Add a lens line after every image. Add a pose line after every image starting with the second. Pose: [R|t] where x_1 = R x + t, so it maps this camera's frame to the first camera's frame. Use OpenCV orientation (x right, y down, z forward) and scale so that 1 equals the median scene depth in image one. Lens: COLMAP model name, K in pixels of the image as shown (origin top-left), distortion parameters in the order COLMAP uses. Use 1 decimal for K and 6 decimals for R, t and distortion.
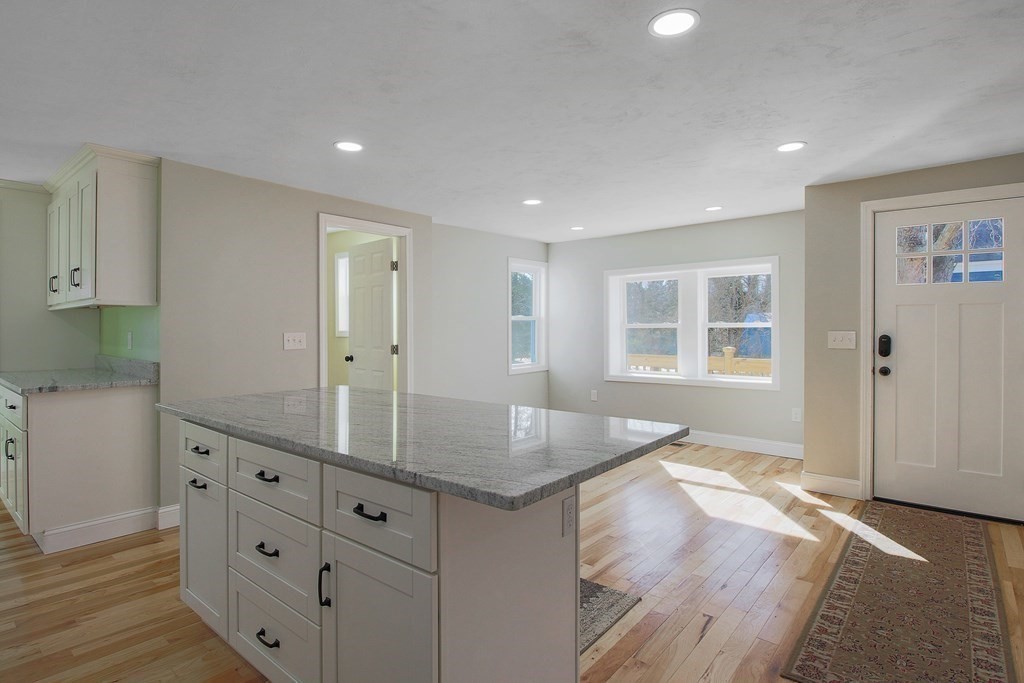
lens RADIAL K [[524.1, 0, 507.1], [0, 524.1, 328.2], [0, 0, 1]] dist [0.002664, -0.015314]
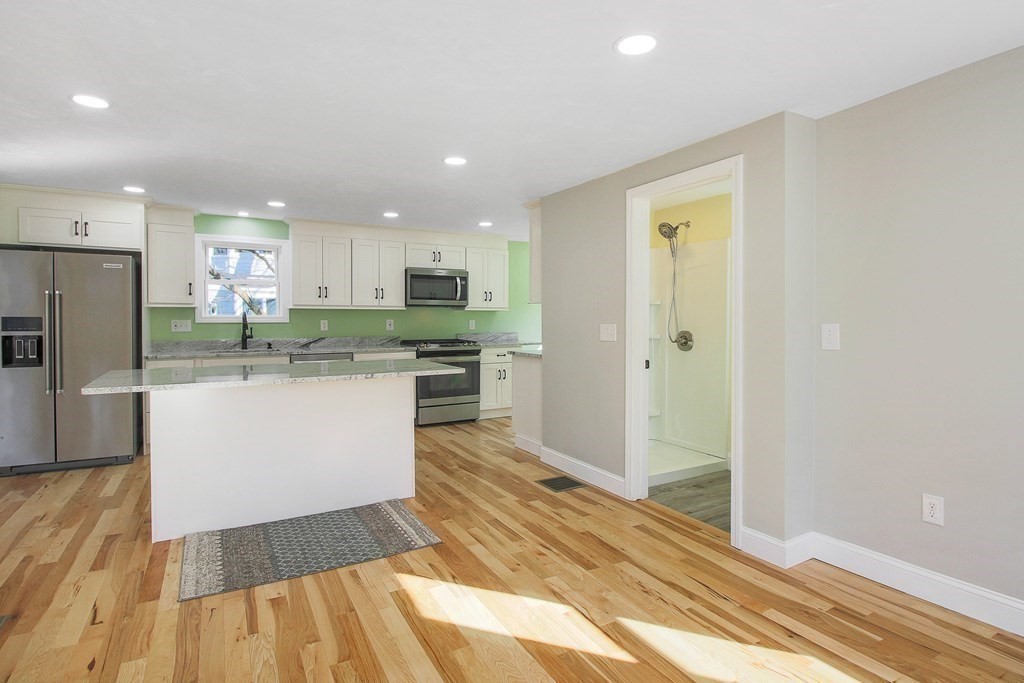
lens RADIAL K [[524.1, 0, 507.1], [0, 524.1, 328.2], [0, 0, 1]] dist [0.002664, -0.015314]
pose [[-0.350751, 0.020941, -0.936234, 0.591011], [-0.003370, 0.999715, 0.023624, -0.006010], [0.936463, 0.011441, -0.350581, 1.203272]]
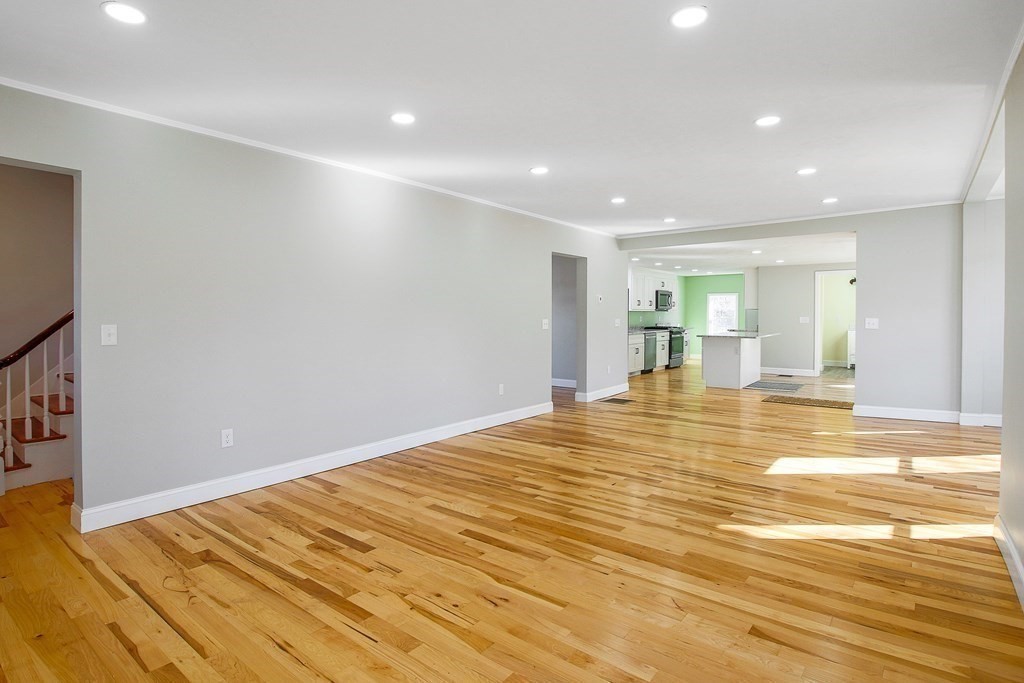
lens RADIAL K [[562.8, 0, 512.0], [0, 562.8, 341.5], [0, 0, 1]] dist [-0.002245, -0.023225]
pose [[0.054906, 0.050712, -0.997203, 2.562021], [0.001299, 0.998705, 0.050860, -0.015428], [0.998491, -0.004088, 0.054769, -0.724240]]
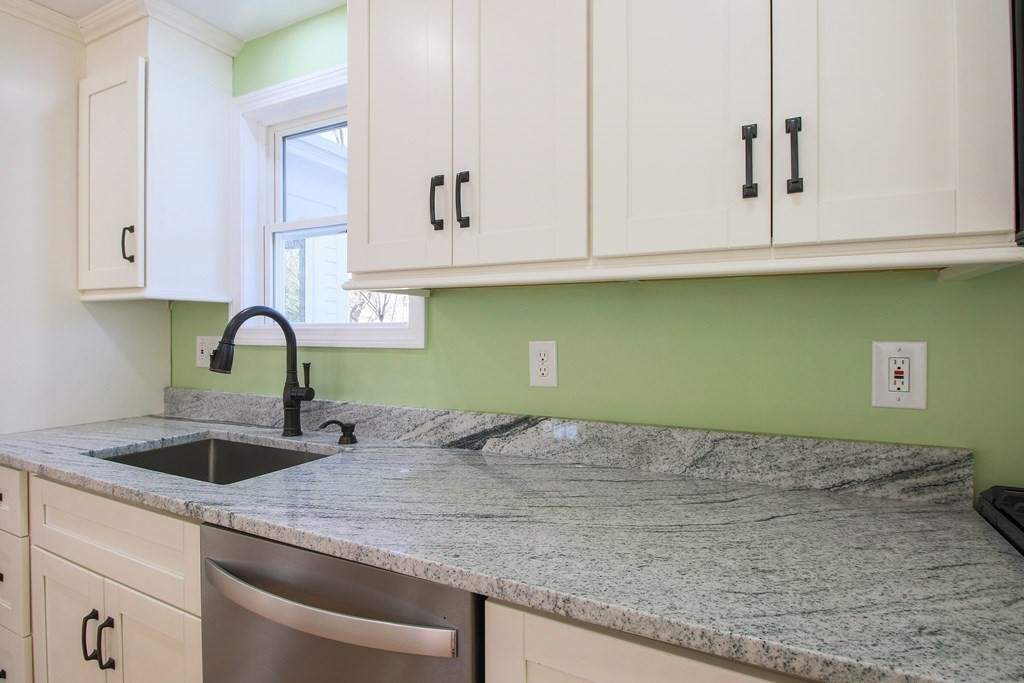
lens RADIAL K [[524.1, 0, 507.1], [0, 524.1, 328.2], [0, 0, 1]] dist [0.002664, -0.015314]
pose [[-0.974749, -0.003081, -0.223283, -0.596302], [-0.001900, 0.999983, -0.005505, 0.001668], [0.223296, -0.004942, -0.974738, 0.479119]]
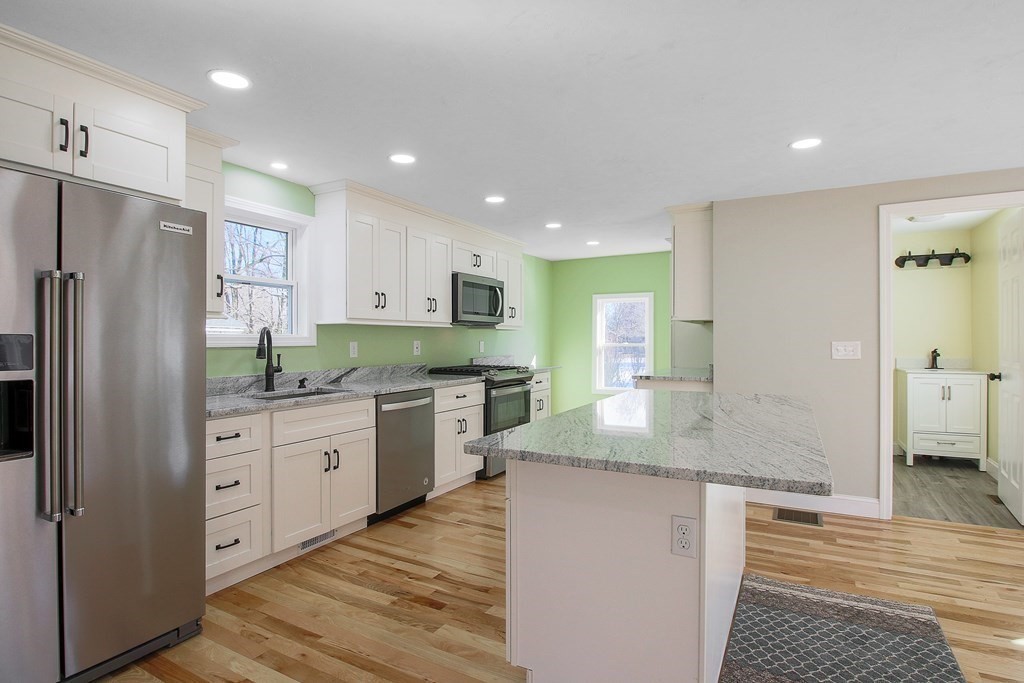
lens RADIAL K [[533.8, 0, 505.2], [0, 533.8, 342.7], [0, 0, 1]] dist [0.001743, -0.015240]
pose [[0.188153, 0.005754, -0.982123, 0.431479], [0.001716, 0.999979, 0.006188, 0.004337], [0.982138, -0.002850, 0.188140, 0.225181]]
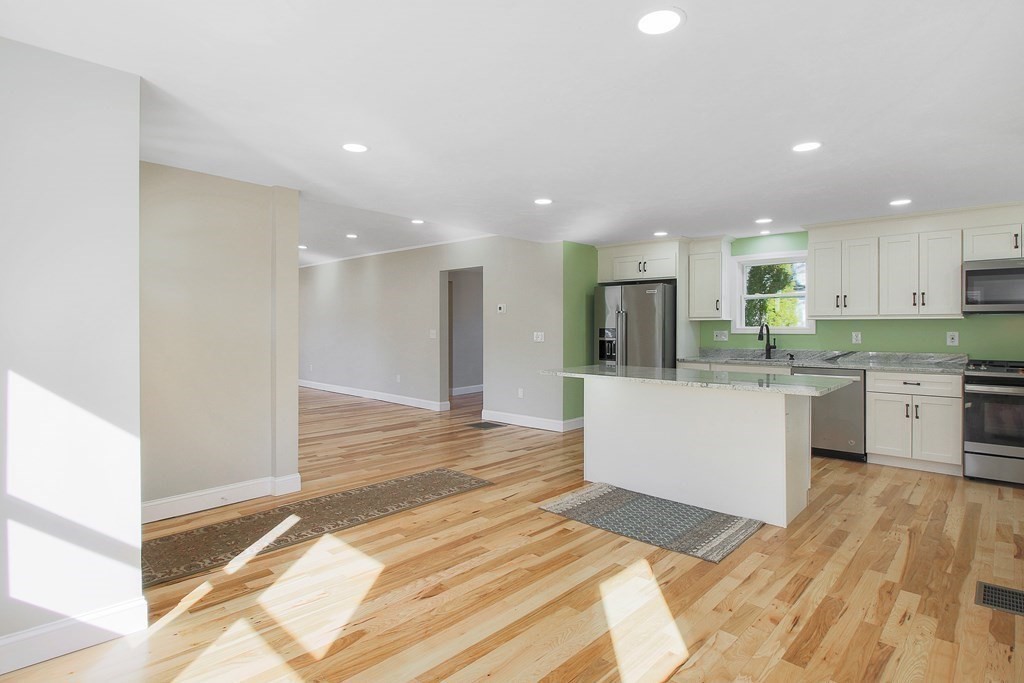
lens RADIAL K [[524.1, 0, 507.1], [0, 524.1, 328.2], [0, 0, 1]] dist [0.002664, -0.015314]
pose [[-0.998045, 0.001704, 0.062469, 0.158276], [0.001974, 0.999989, 0.004256, -0.009301], [-0.062461, 0.004371, -0.998038, 1.607645]]
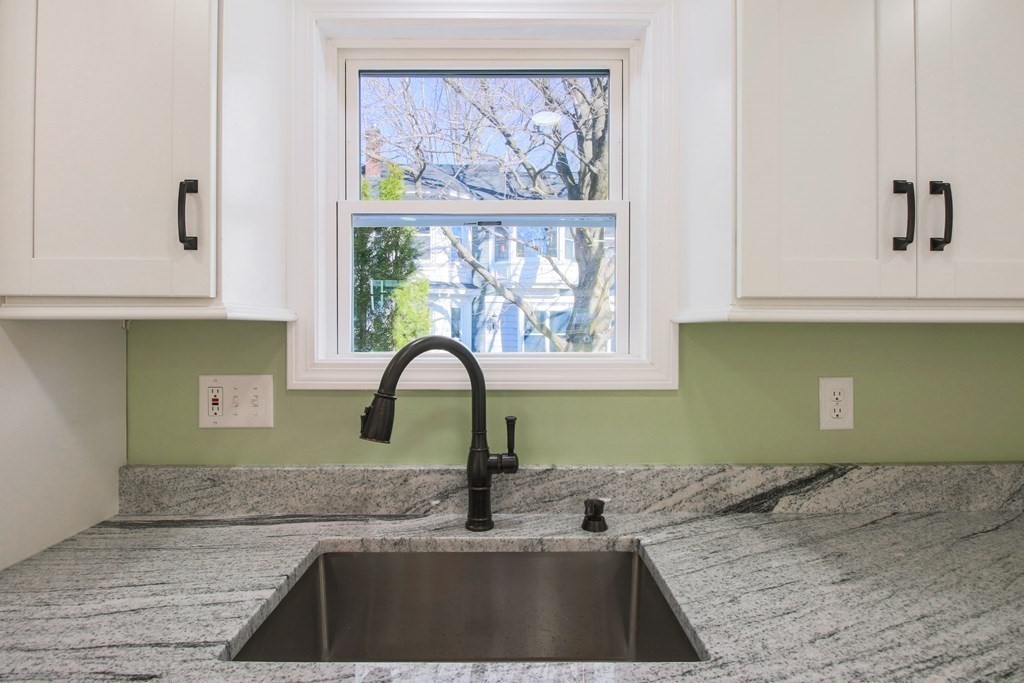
lens RADIAL K [[524.1, 0, 507.1], [0, 524.1, 328.2], [0, 0, 1]] dist [0.002664, -0.015314]
pose [[-0.765338, -0.001197, -0.643627, -0.340355], [-0.000496, 0.999999, -0.001271, -0.021367], [0.643628, -0.000654, -0.765338, 0.242039]]
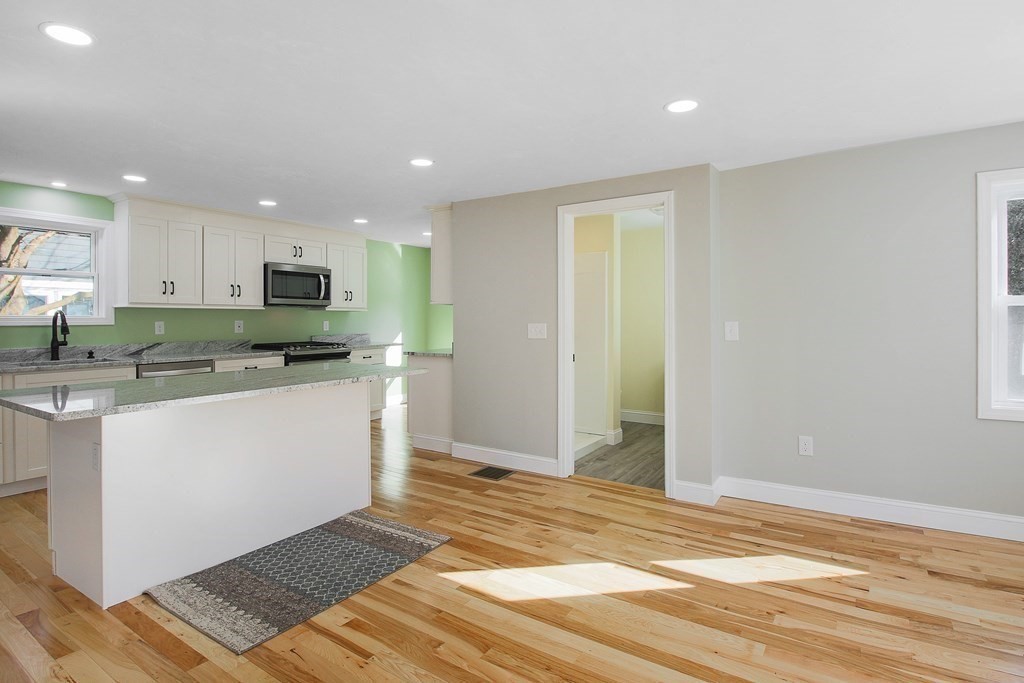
lens RADIAL K [[528.8, 0, 506.7], [0, 528.8, 321.5], [0, 0, 1]] dist [-0.000430, -0.012914]
pose [[0.112765, 0.008682, -0.993584, 0.703564], [-0.002662, 0.999961, 0.008436, -0.004983], [0.993618, 0.001694, 0.112783, 0.838588]]
